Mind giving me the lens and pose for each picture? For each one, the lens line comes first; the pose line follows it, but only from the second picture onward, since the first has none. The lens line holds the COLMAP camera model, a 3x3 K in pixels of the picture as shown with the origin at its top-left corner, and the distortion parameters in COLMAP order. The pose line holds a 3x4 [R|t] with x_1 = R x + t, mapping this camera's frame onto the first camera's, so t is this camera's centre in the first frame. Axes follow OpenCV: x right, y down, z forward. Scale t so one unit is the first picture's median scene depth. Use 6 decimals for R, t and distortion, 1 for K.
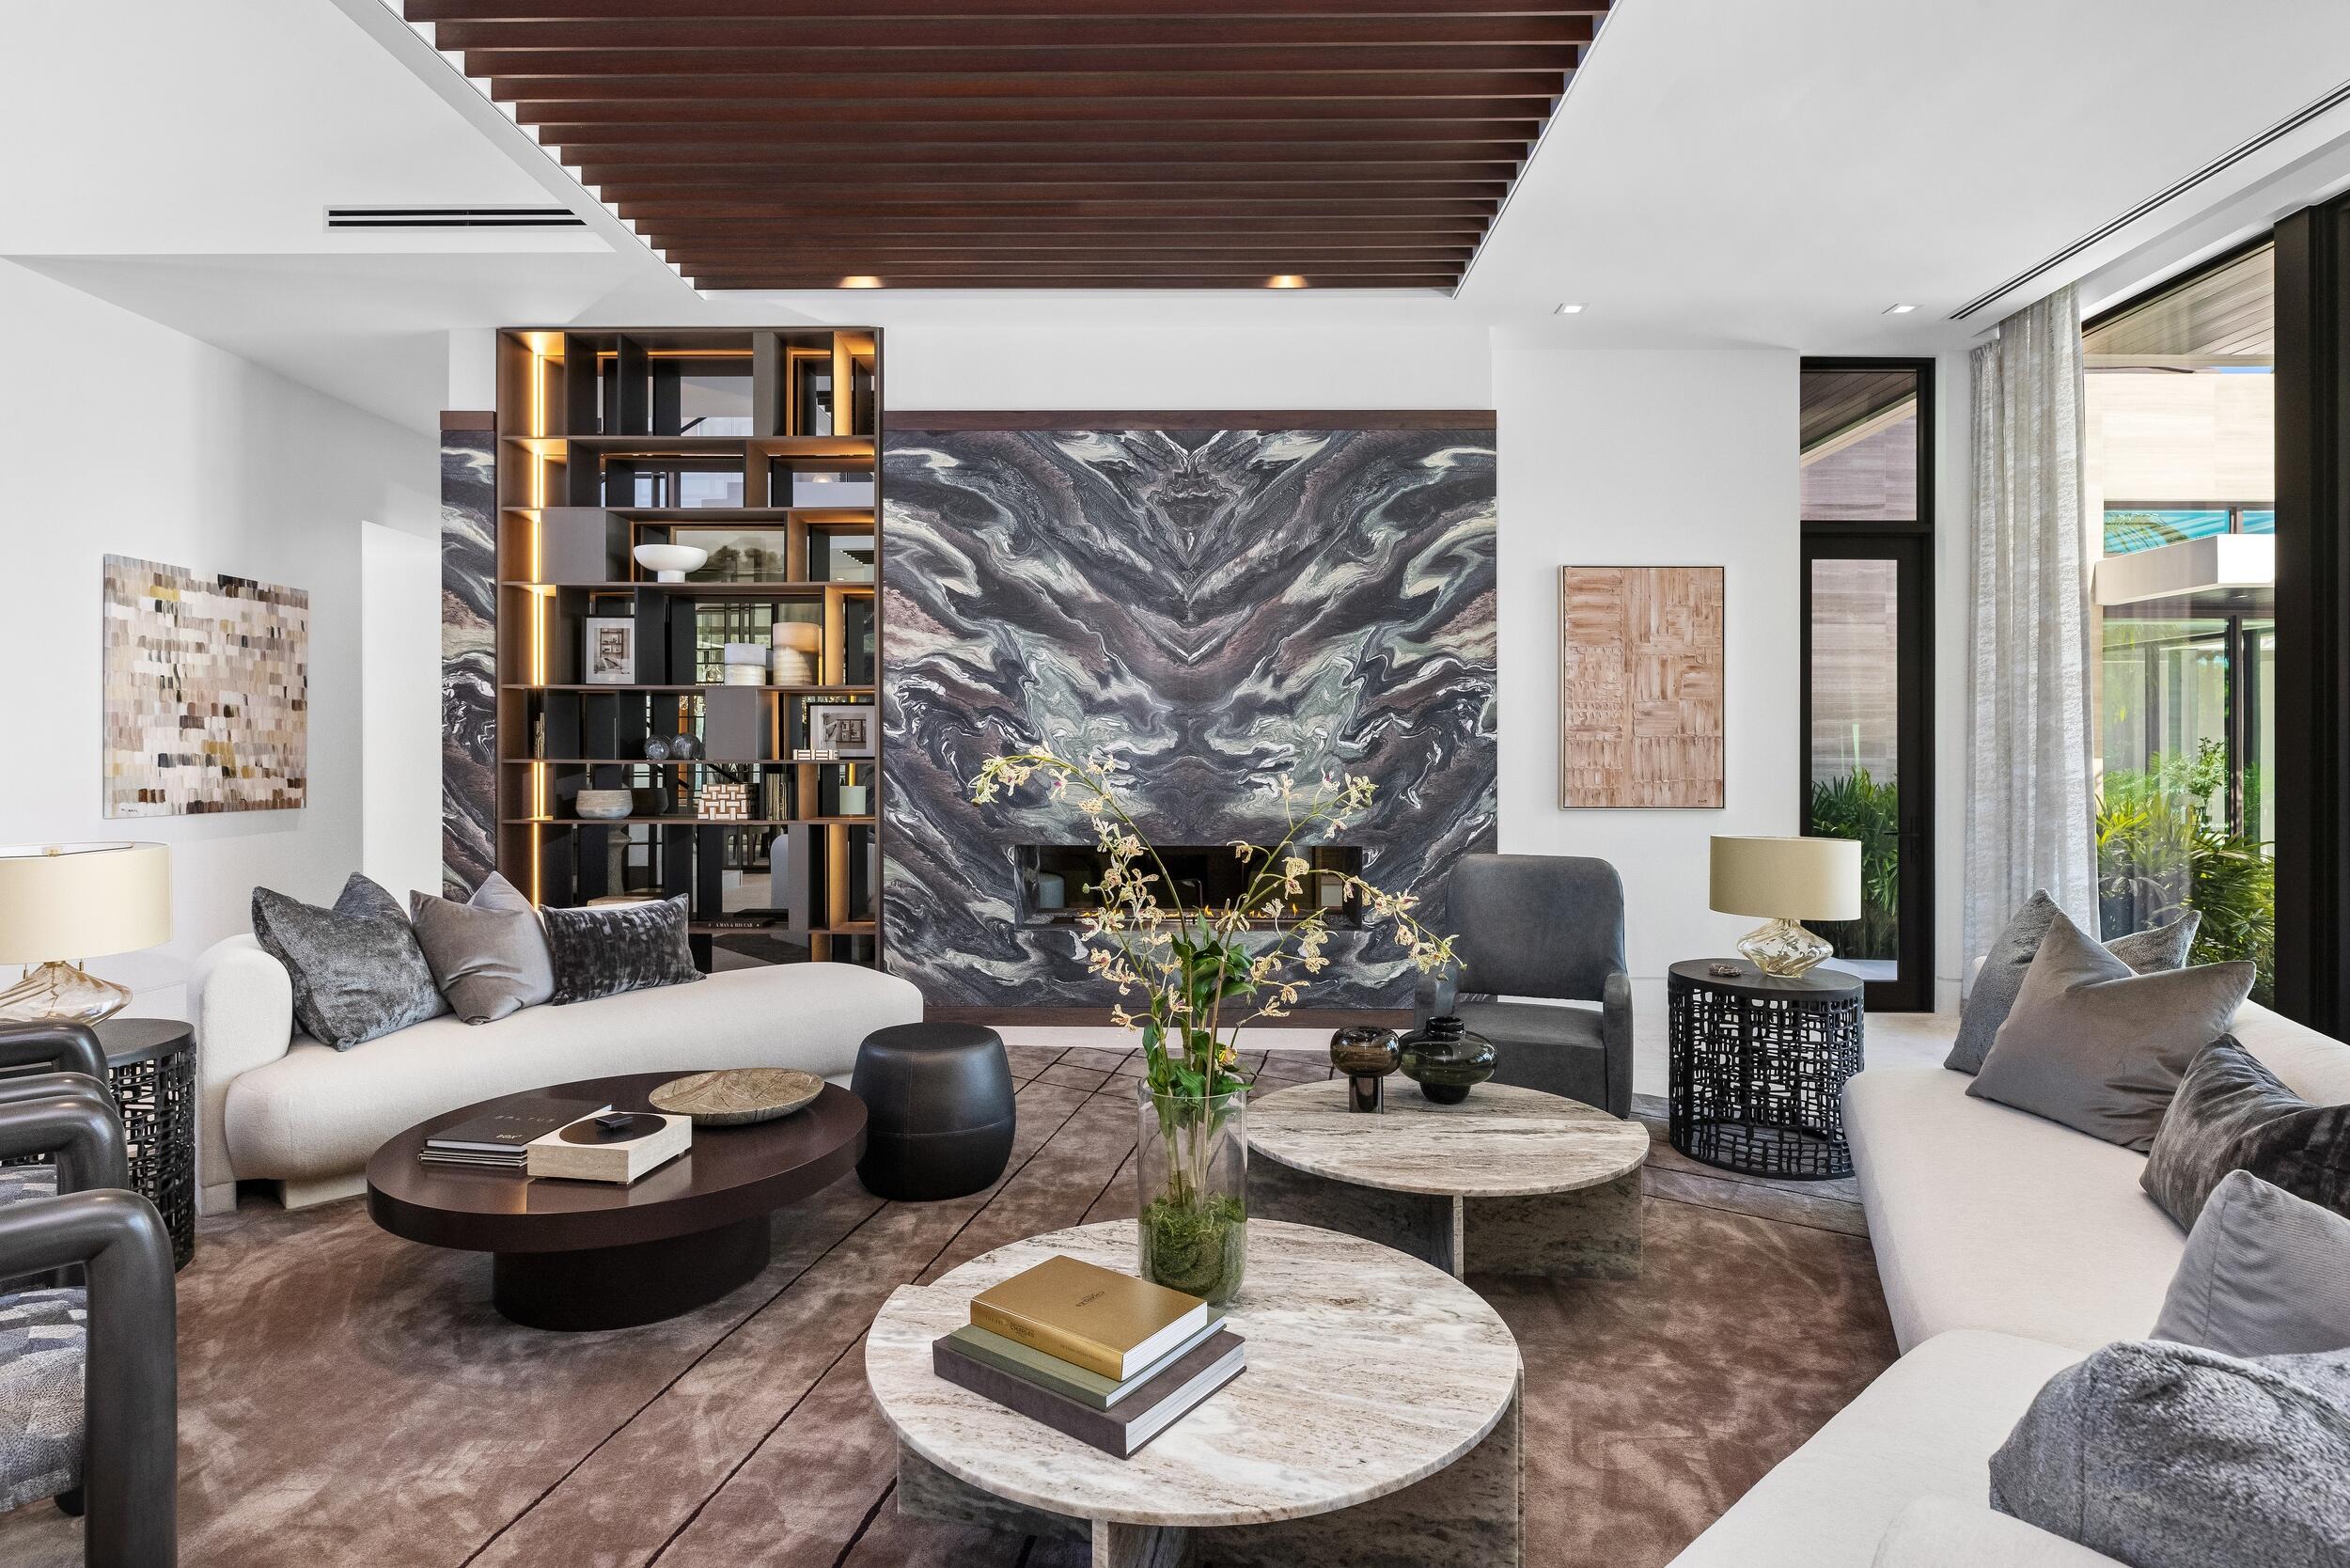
lens RADIAL K [[1208.2, 0, 1178.0], [0, 1208.2, 759.6], [0, 0, 1]] dist [-0.011033, 0.000199]
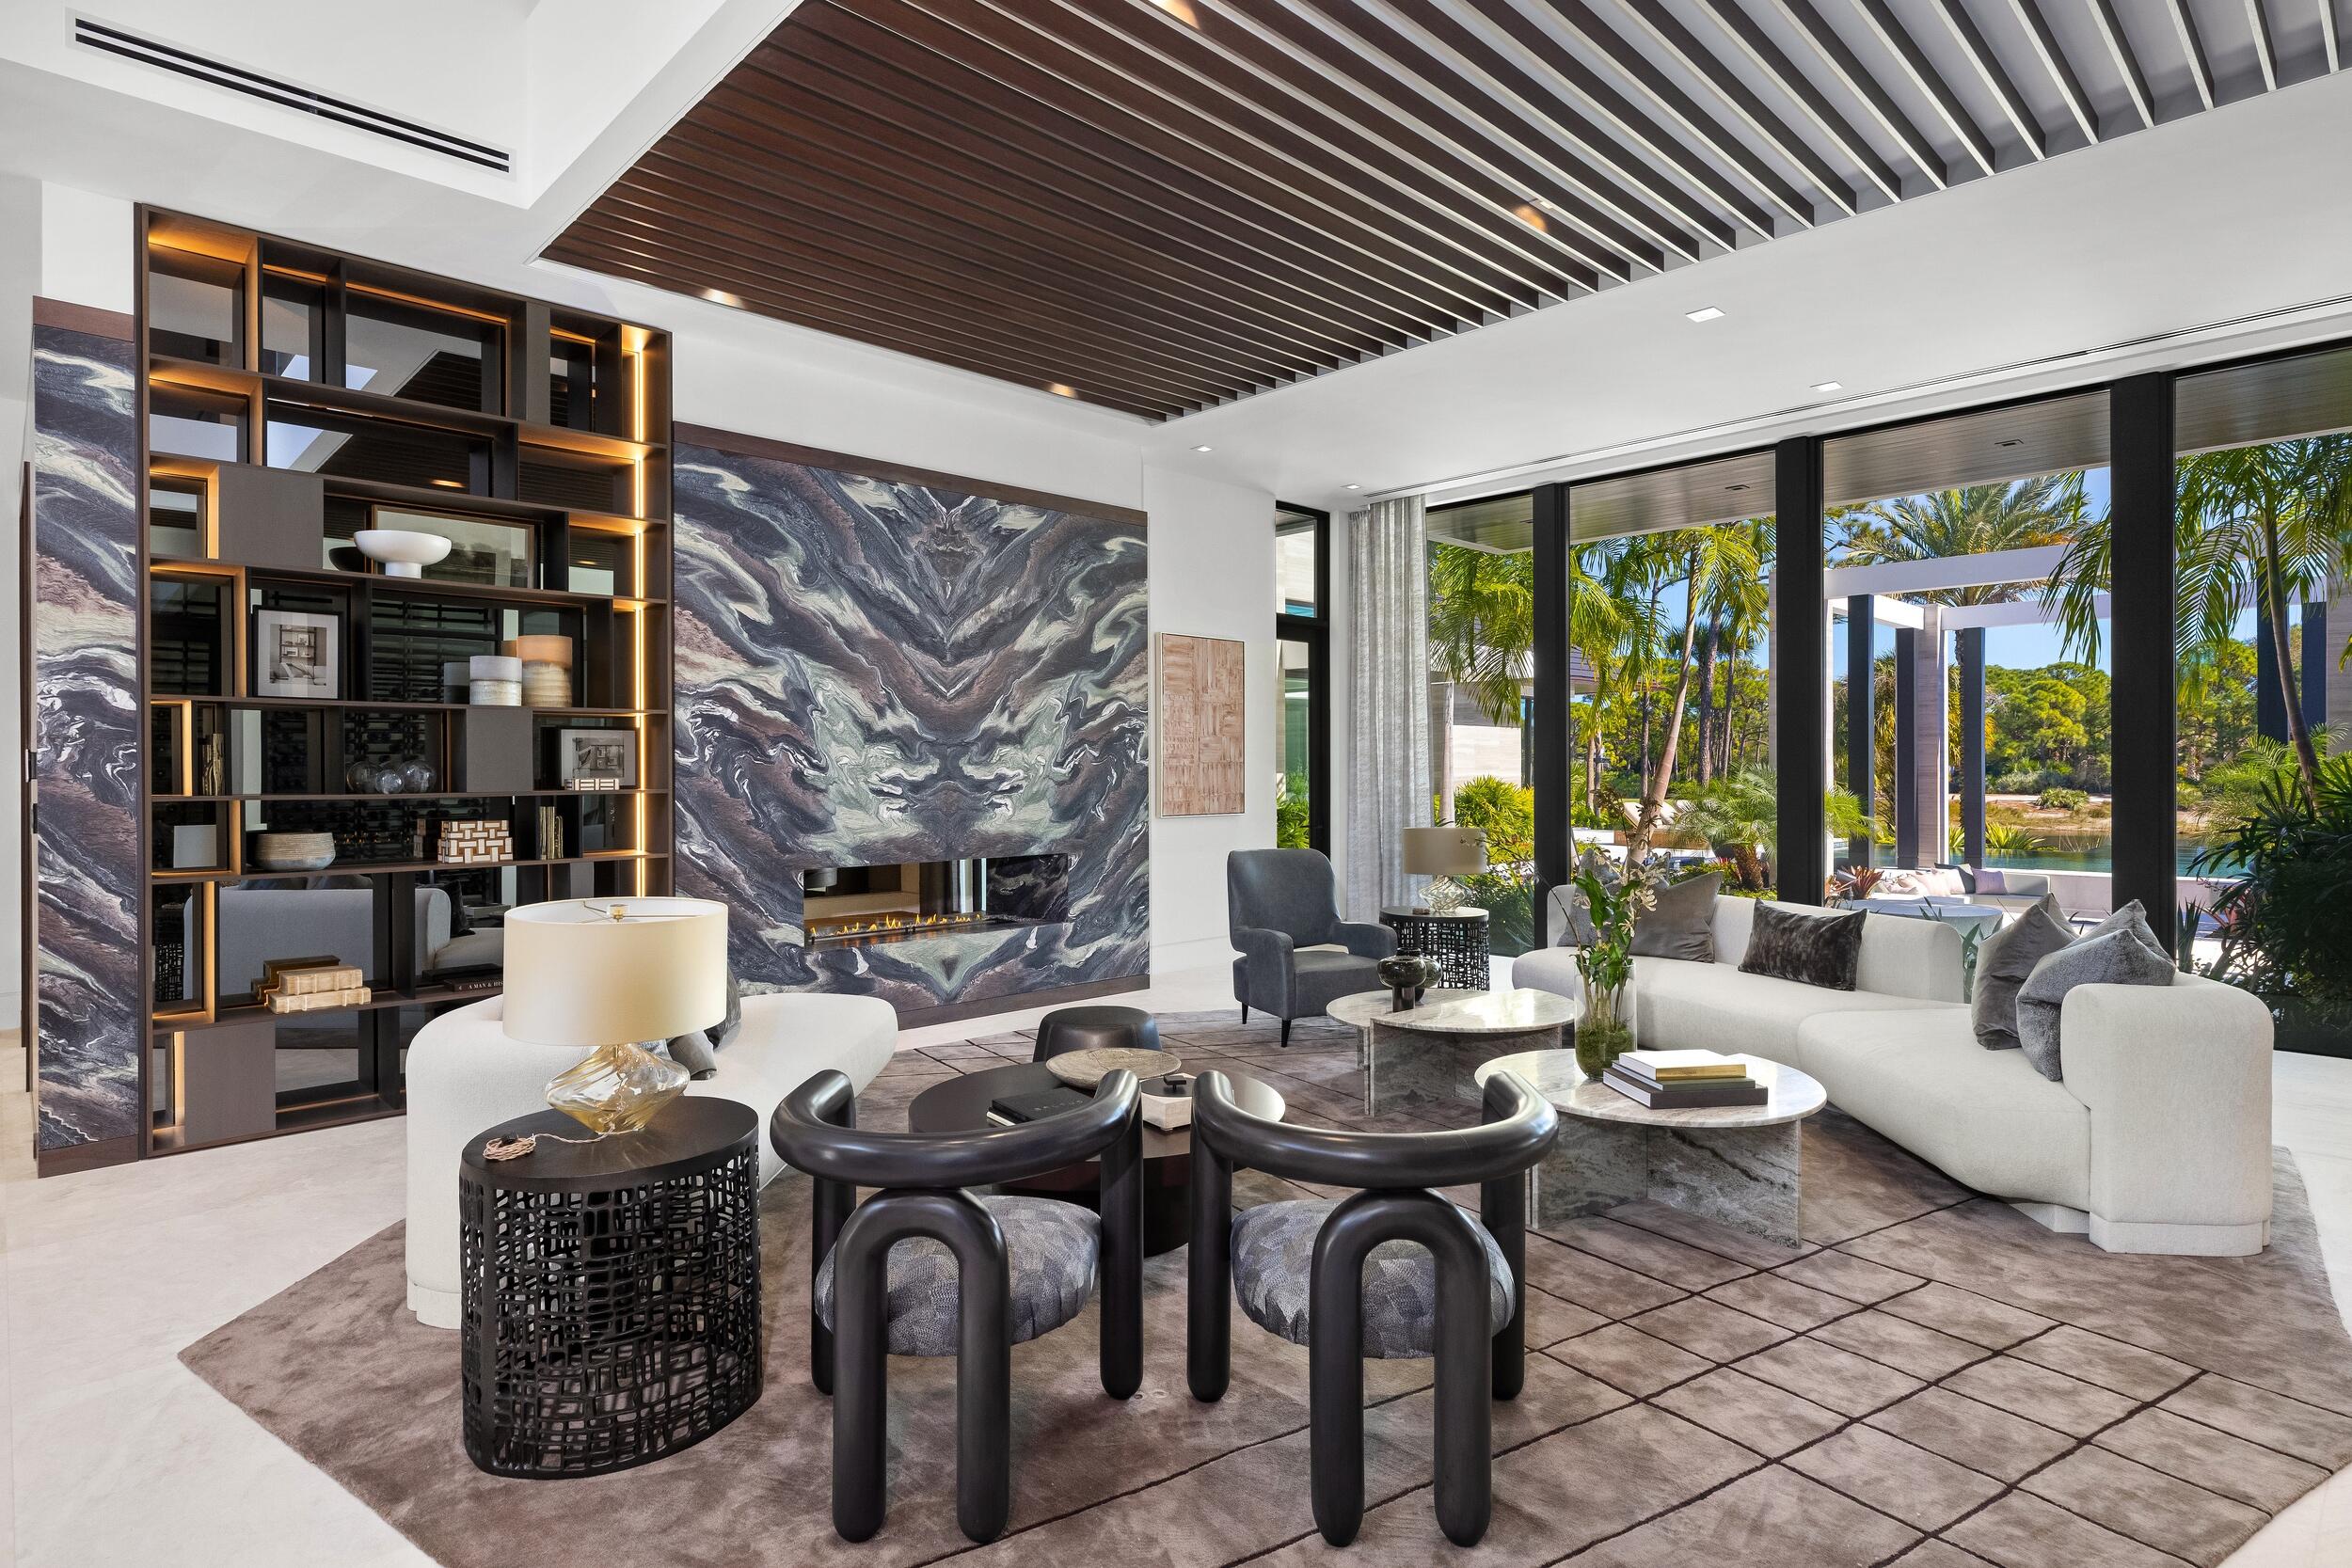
lens RADIAL K [[1209.0, 0, 1179.0], [0, 1209.0, 759.6], [0, 0, 1]] dist [-0.011033, 0.000199]
pose [[0.713988, 0.000218, 0.700158, -0.624532], [0.002074, 0.999995, -0.002426, -0.019684], [-0.700155, 0.003184, 0.713984, 0.046618]]
